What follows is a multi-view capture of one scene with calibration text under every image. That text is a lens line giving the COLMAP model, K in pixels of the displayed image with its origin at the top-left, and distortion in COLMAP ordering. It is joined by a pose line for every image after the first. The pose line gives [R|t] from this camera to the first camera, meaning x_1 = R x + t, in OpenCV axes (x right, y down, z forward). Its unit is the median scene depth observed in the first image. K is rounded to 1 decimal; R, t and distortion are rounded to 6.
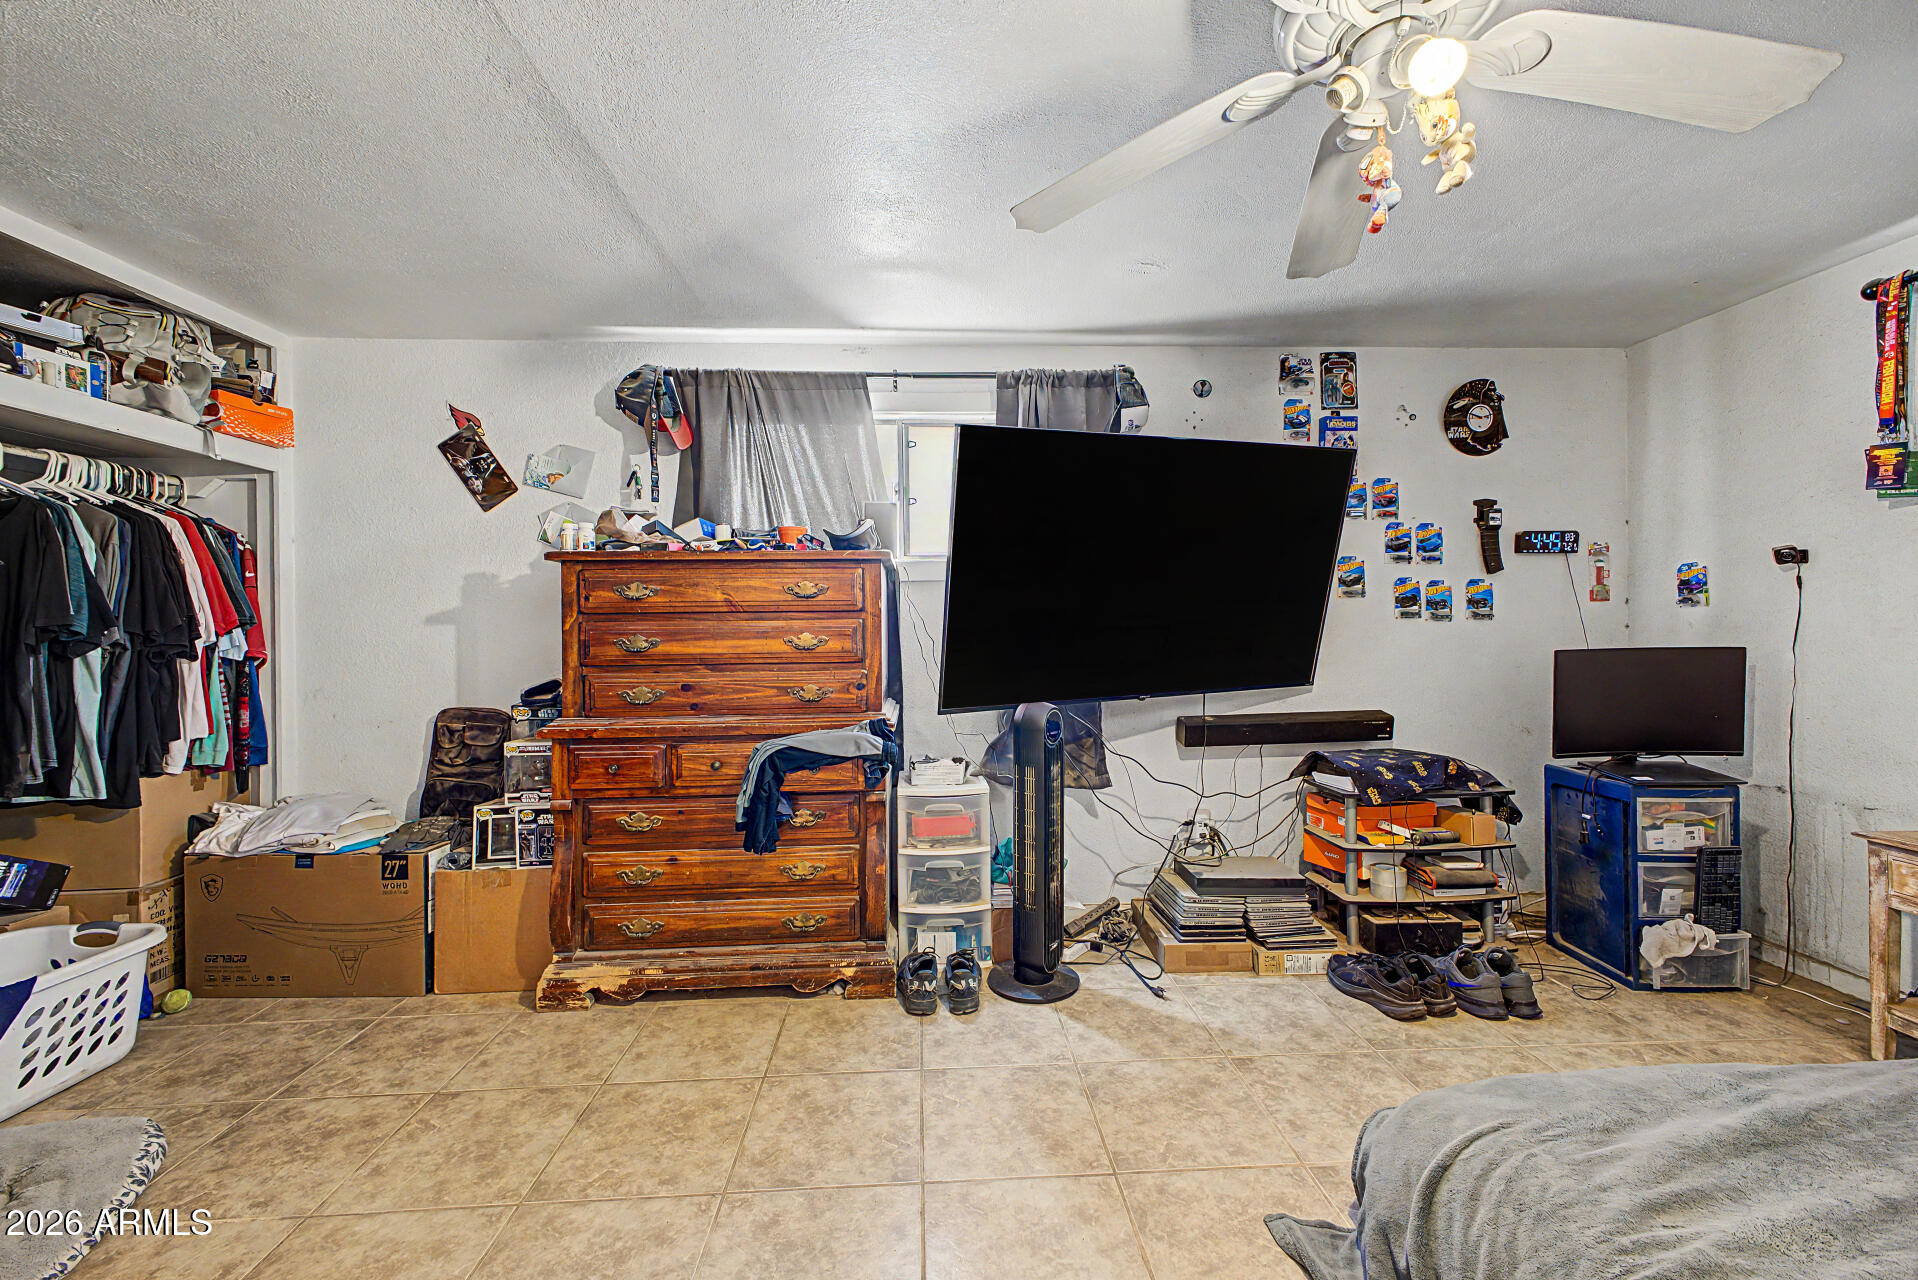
lens RADIAL K [[757.6, 0, 955.7], [0, 757.6, 635.0], [0, 0, 1]] dist [0.004036, -0.000128]
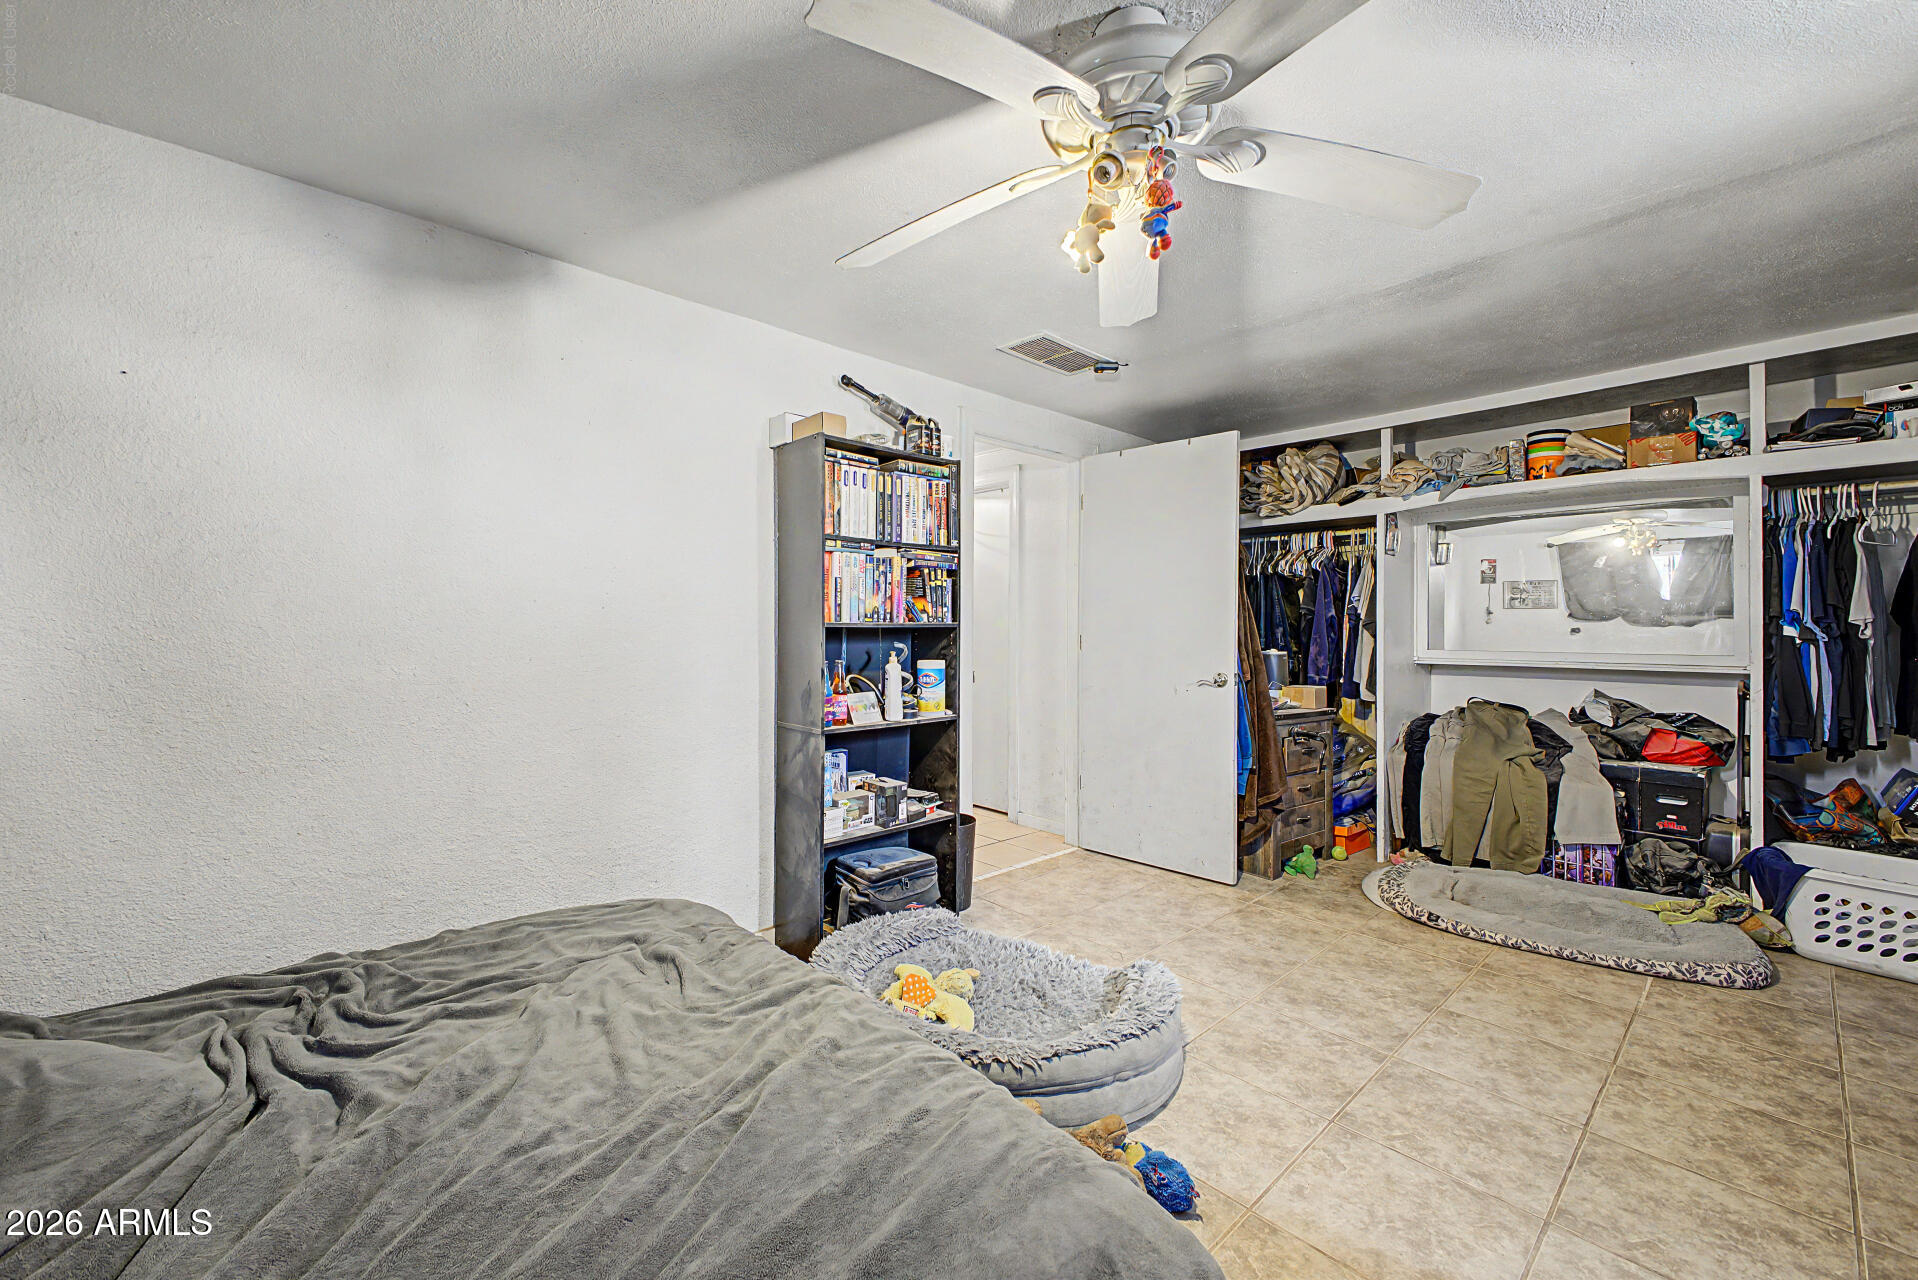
lens RADIAL K [[757.6, 0, 960.8], [0, 757.6, 631.8], [0, 0, 1]] dist [0.004036, -0.000128]
pose [[-0.775433, 0.011379, -0.631327, 1.026862], [0.005329, 0.999920, 0.011476, -0.026729], [0.631407, 0.005535, -0.775432, 1.169963]]
